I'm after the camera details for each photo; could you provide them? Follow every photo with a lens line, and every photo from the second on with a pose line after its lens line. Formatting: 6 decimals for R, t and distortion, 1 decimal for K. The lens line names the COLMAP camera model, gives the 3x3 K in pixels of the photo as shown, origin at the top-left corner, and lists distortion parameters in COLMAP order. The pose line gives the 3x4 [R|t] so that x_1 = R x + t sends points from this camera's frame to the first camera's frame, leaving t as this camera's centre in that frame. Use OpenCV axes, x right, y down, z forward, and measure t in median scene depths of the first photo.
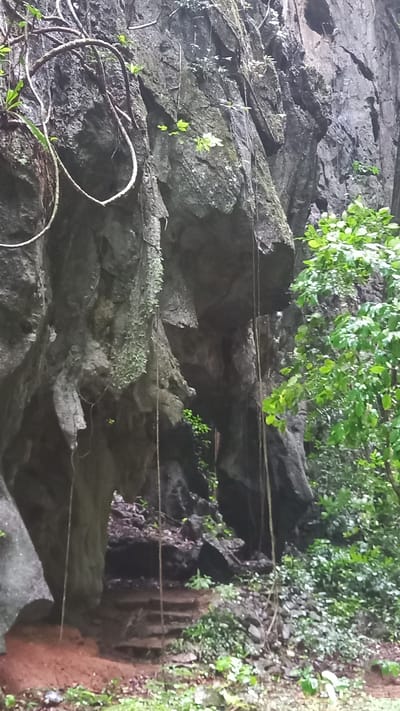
lens RADIAL K [[1055.8, 0, 203.8], [0, 1055.8, 348.9], [0, 0, 1]] dist [0.112892, -0.331742]
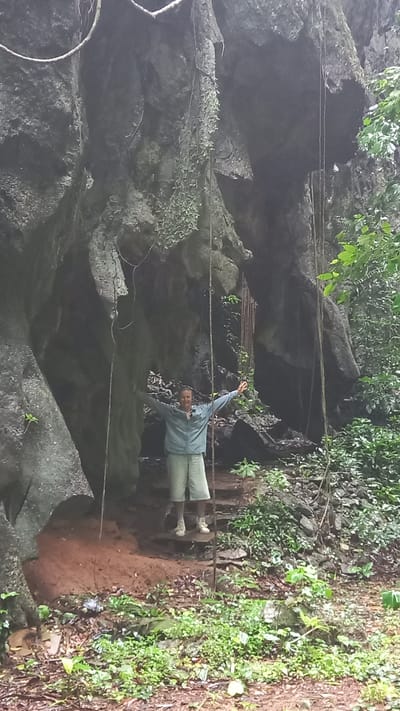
lens RADIAL K [[1055.8, 0, 203.8], [0, 1055.8, 348.9], [0, 0, 1]] dist [0.112892, -0.331742]
pose [[0.999826, 0.016655, -0.008404, -0.038996], [-0.015511, 0.992460, 0.121581, 0.013319], [0.010365, -0.121430, 0.992546, 0.144047]]
